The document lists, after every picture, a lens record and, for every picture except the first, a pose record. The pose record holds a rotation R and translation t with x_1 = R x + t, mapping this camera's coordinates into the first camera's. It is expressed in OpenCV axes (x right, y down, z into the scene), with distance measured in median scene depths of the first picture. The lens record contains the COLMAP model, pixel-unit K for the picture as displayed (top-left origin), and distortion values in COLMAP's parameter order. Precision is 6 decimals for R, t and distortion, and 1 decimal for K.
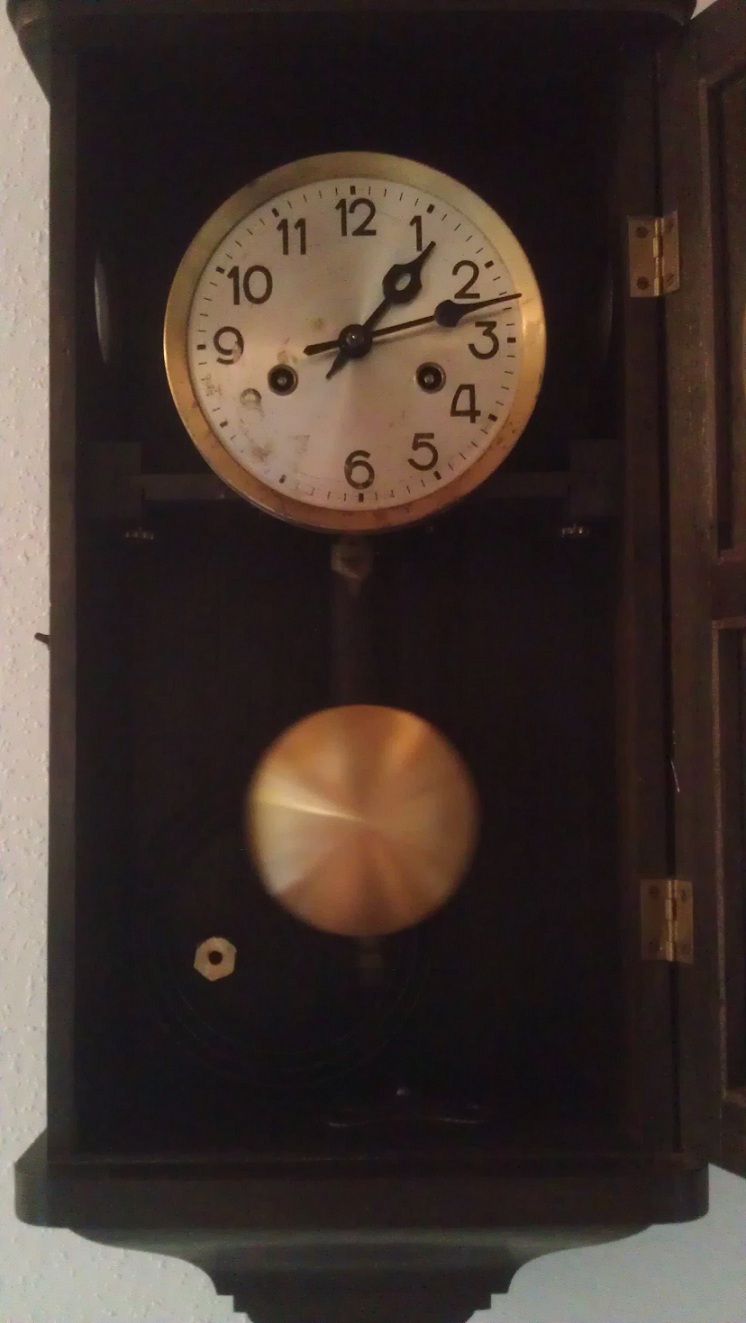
lens RADIAL K [[1374.5, 0, 373.0], [0, 1374.5, 661.5], [0, 0, 1]] dist [0.137218, -0.522377]
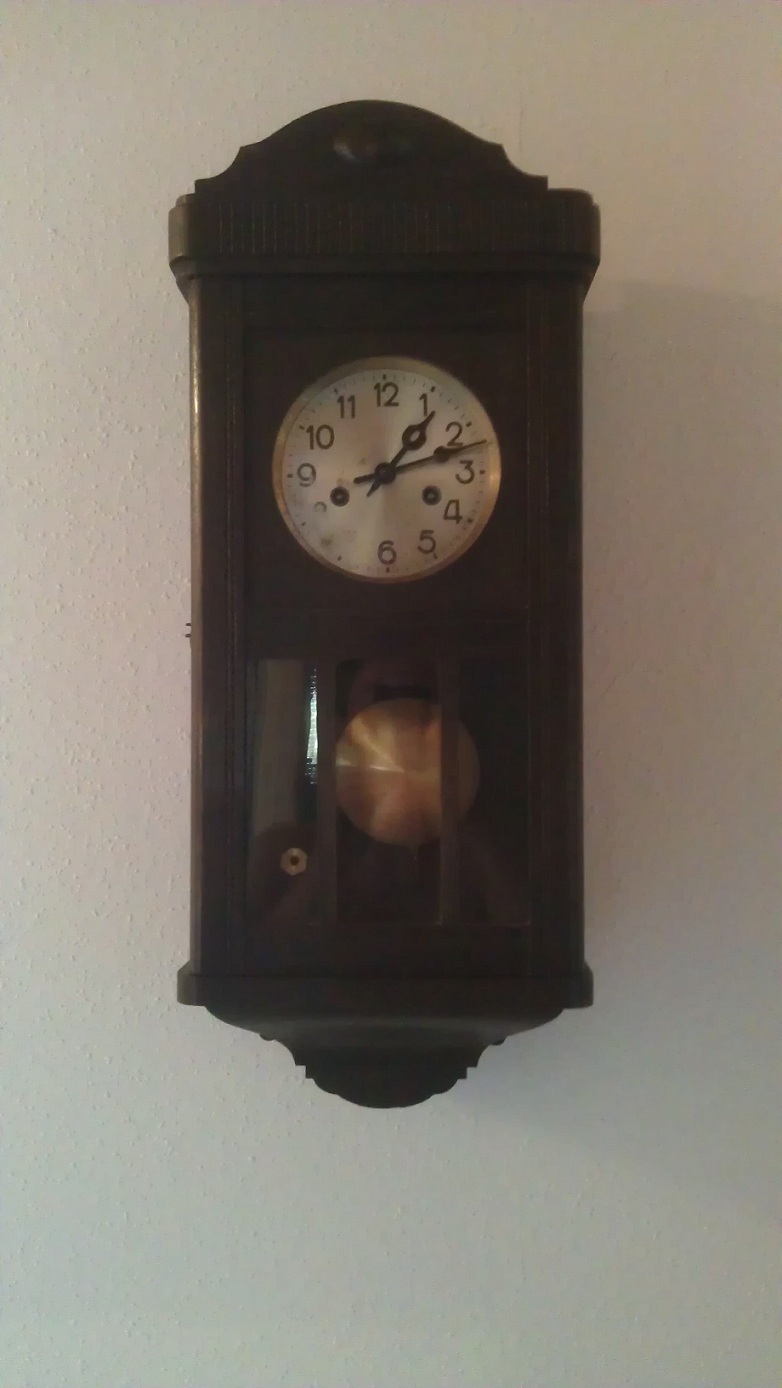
lens RADIAL K [[1442.0, 0, 391.0], [0, 1442.0, 694.0], [0, 0, 1]] dist [0.137218, -0.522377]
pose [[0.999595, 0.007858, -0.027347, 0.042174], [-0.006899, 0.999363, 0.035002, -0.032839], [0.027605, -0.034799, 0.999013, -0.691350]]
